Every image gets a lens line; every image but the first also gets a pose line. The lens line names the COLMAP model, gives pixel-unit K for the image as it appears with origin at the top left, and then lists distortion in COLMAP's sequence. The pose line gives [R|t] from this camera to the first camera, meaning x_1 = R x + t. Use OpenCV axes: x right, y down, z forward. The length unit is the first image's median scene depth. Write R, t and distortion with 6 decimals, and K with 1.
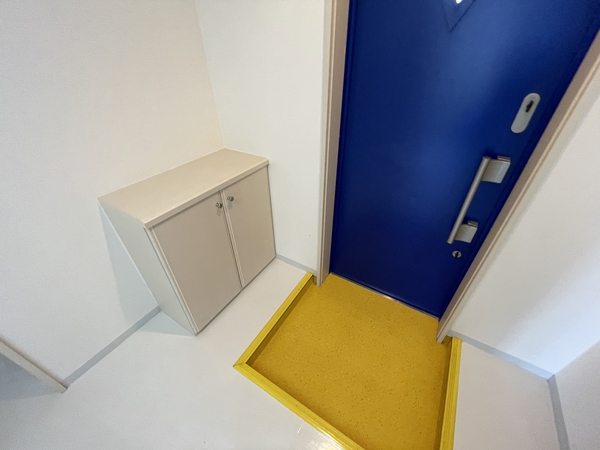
lens RADIAL K [[242.2, 0, 298.9], [0, 242.2, 224.4], [0, 0, 1]] dist [-0.011038, -0.000119]
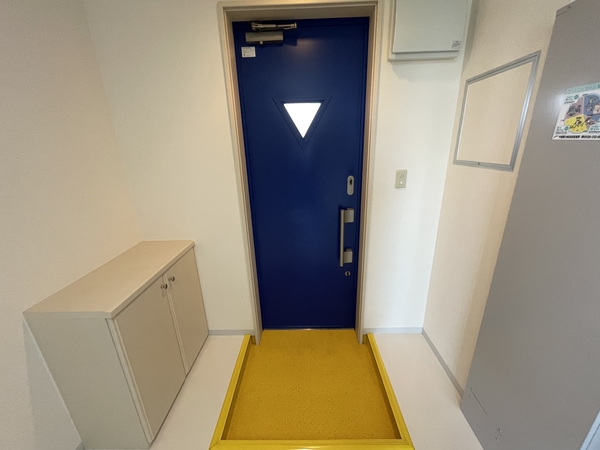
lens RADIAL K [[242.2, 0, 302.4], [0, 242.2, 224.5], [0, 0, 1]] dist [-0.011038, -0.000119]
pose [[0.859872, -0.170659, 0.481139, -0.257135], [0.312861, 0.920905, -0.232490, 0.106841], [-0.403407, 0.350441, 0.845253, -0.257941]]
